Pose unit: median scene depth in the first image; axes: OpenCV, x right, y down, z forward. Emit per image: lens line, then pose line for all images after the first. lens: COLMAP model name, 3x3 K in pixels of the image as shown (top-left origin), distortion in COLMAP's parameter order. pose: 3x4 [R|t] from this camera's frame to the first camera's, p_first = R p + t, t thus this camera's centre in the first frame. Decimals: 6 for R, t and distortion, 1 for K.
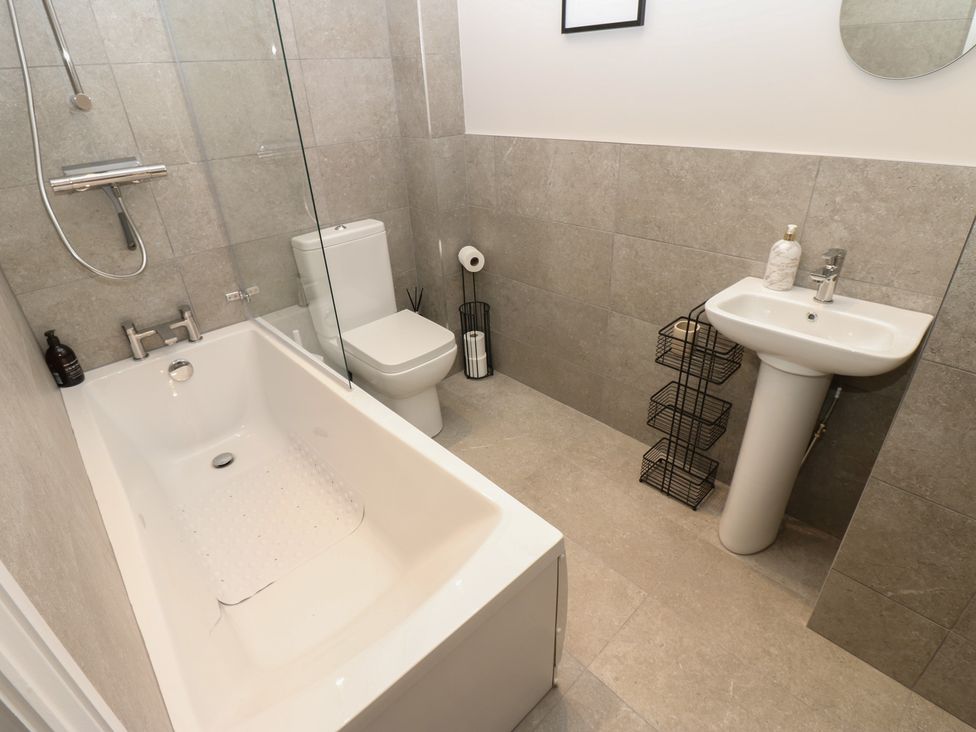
lens RADIAL K [[508.2, 0, 487.6], [0, 508.2, 352.6], [0, 0, 1]] dist [0.003775, -0.015346]
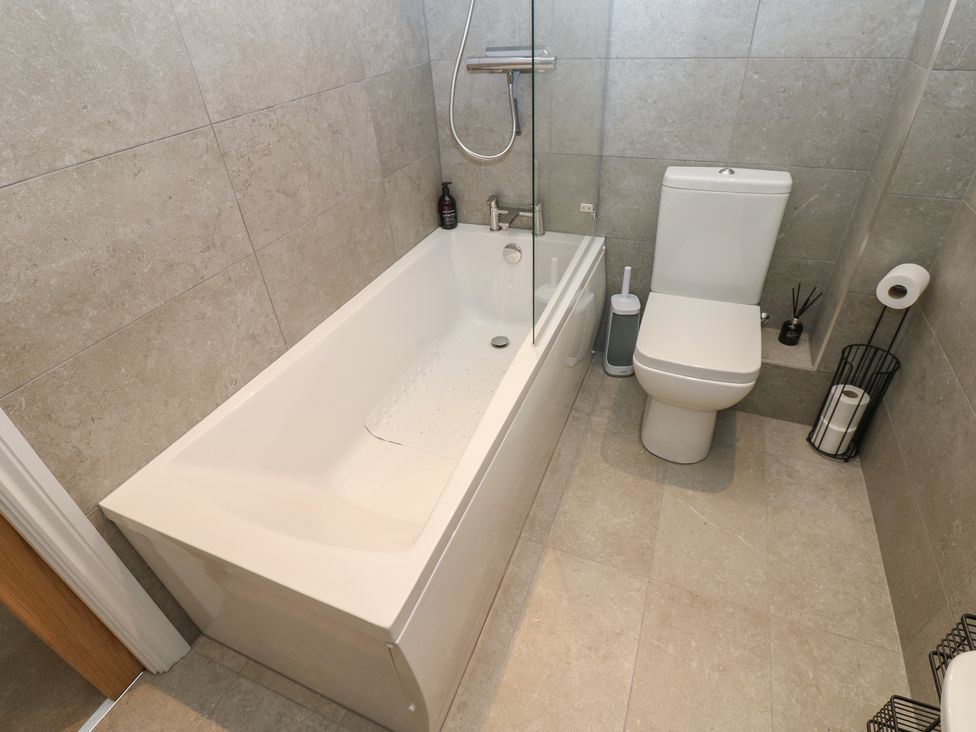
lens RADIAL K [[508.2, 0, 487.6], [0, 508.2, 352.6], [0, 0, 1]] dist [0.003775, -0.015346]
pose [[0.421951, 0.542142, -0.726663, 0.288754], [-0.404628, 0.829867, 0.384184, -0.183177], [0.811316, 0.131921, 0.569529, 0.335760]]
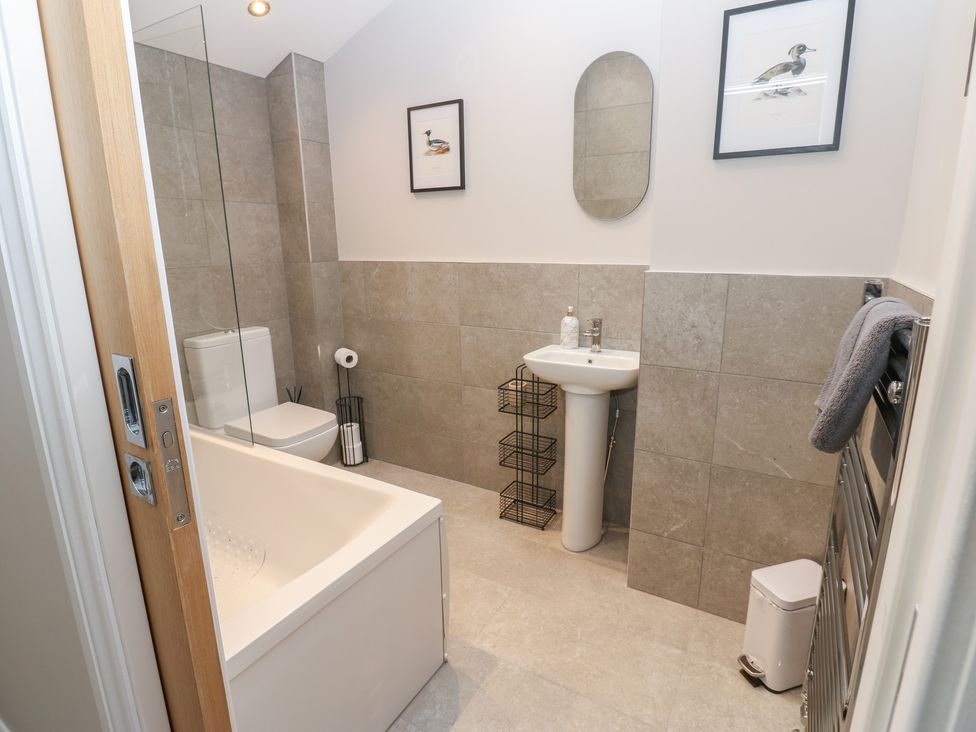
lens RADIAL K [[508.2, 0, 487.6], [0, 508.2, 352.6], [0, 0, 1]] dist [0.003775, -0.015346]
pose [[0.959704, -0.033619, 0.278995, -0.055949], [0.110013, 0.958523, -0.262928, 0.187153], [-0.258584, 0.283026, 0.923597, -0.230992]]
